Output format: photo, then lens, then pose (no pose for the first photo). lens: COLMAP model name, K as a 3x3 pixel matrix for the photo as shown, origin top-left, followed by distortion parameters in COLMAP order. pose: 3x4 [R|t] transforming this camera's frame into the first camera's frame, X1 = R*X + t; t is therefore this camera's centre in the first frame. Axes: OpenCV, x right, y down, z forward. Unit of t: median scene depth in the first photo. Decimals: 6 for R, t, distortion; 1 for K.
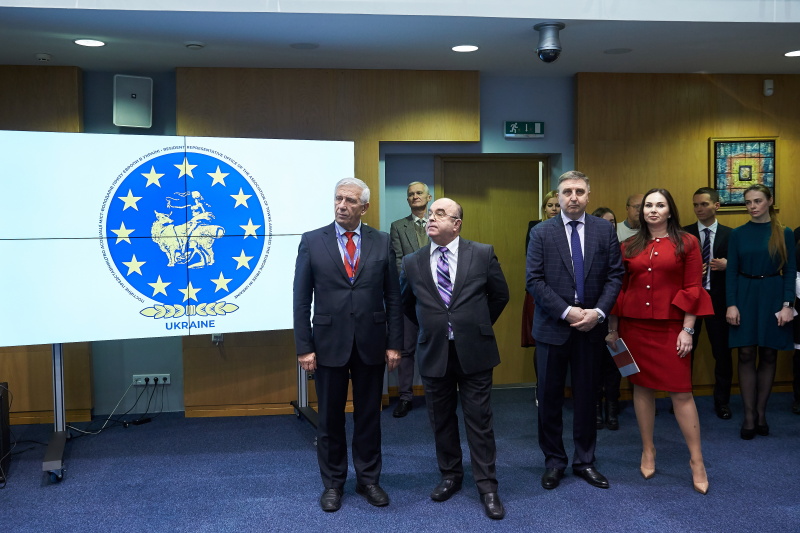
lens RADIAL K [[671.4, 0, 394.8], [0, 671.4, 273.8], [0, 0, 1]] dist [0.006704, -0.006719]
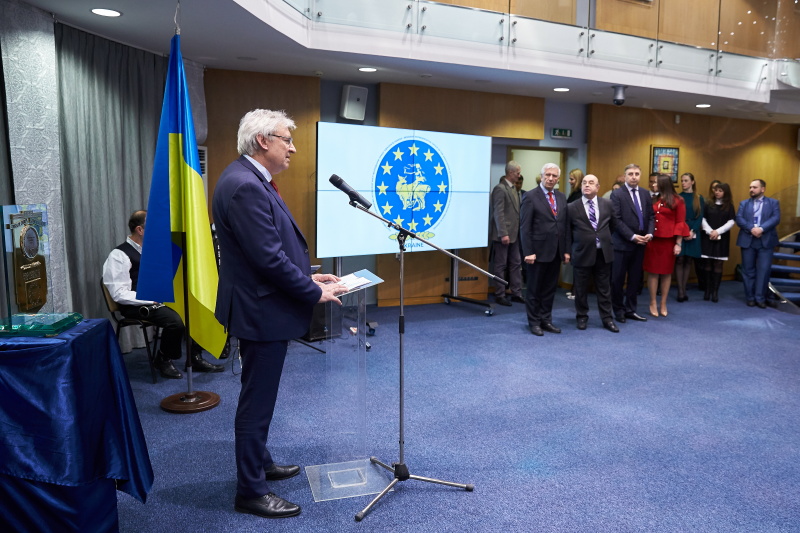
lens RADIAL K [[595.3, 0, 403.0], [0, 595.3, 263.1], [0, 0, 1]] dist [-0.051186, 0.021716]
pose [[0.952302, -0.011049, 0.304958, -0.778847], [-0.005936, 0.998484, 0.054713, 0.040476], [-0.305101, -0.053914, 0.950793, -0.387389]]
